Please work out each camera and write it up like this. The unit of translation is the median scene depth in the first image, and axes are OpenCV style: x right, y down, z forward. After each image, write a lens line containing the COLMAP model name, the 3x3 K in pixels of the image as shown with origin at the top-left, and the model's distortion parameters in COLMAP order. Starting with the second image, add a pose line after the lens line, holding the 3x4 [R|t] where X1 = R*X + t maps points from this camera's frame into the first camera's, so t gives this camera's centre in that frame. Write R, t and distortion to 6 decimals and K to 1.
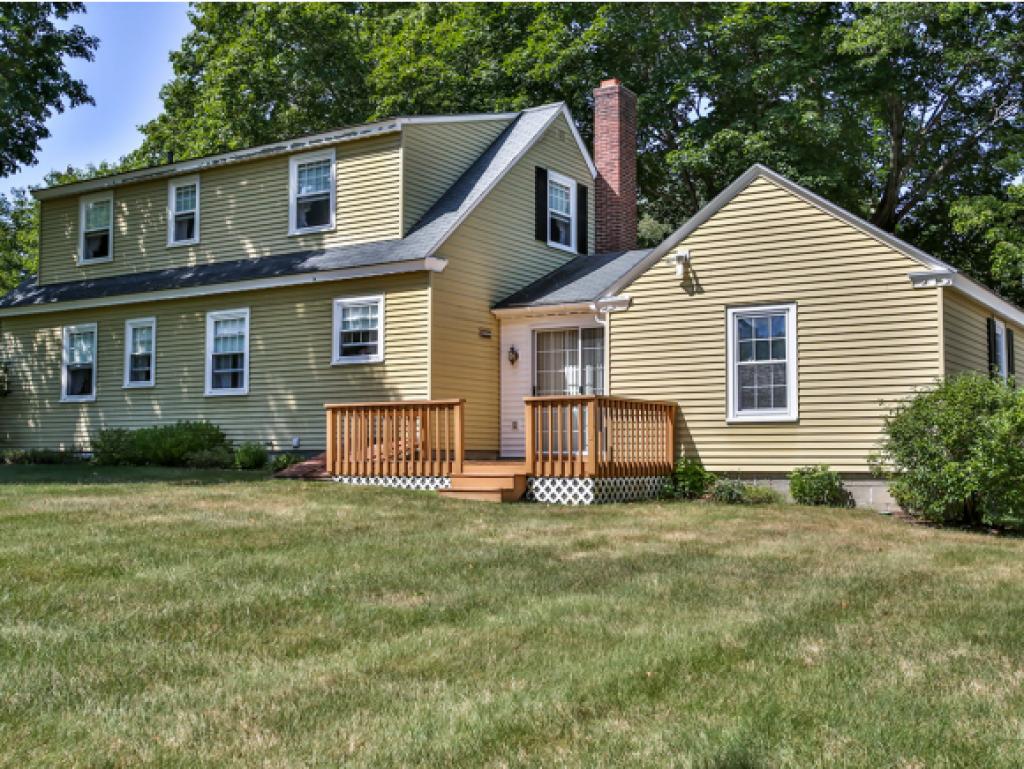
lens RADIAL K [[1168.1, 0, 512.4], [0, 1168.1, 387.7], [0, 0, 1]] dist [-0.022314, 0.000000]
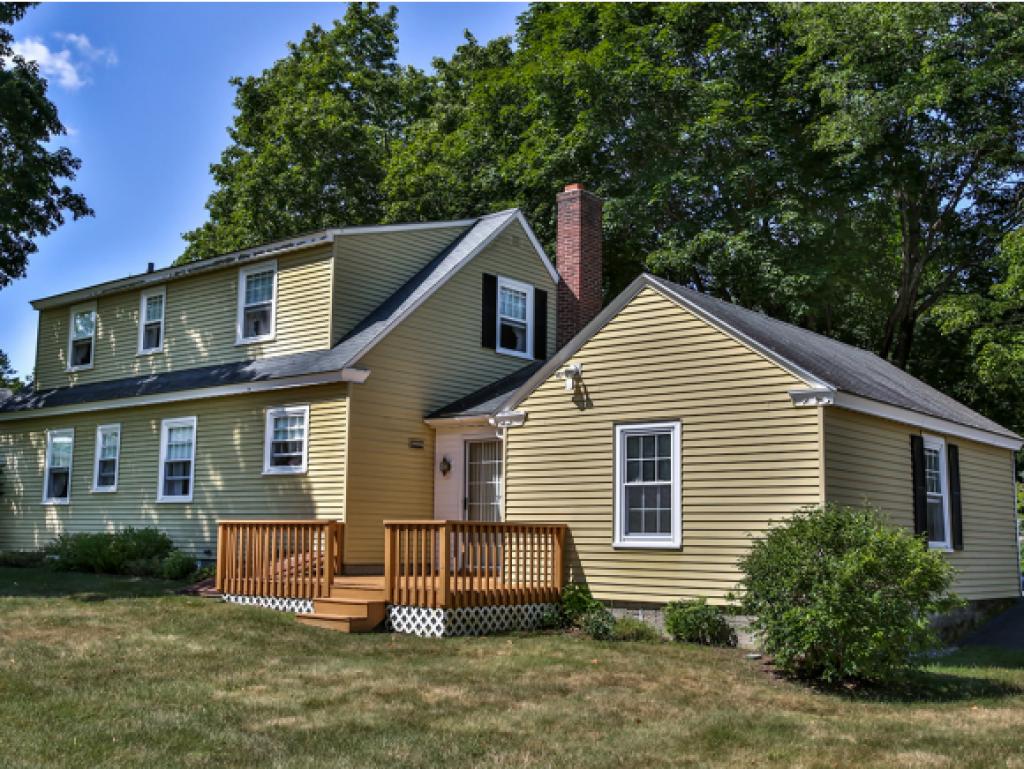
lens RADIAL K [[1116.5, 0, 511.4], [0, 1116.5, 381.1], [0, 0, 1]] dist [-0.029214, 0.000000]
pose [[0.992899, -0.003263, -0.118913, 0.169646], [-0.005883, 0.997054, -0.076481, -0.027688], [0.118812, 0.076638, 0.989955, 0.074117]]
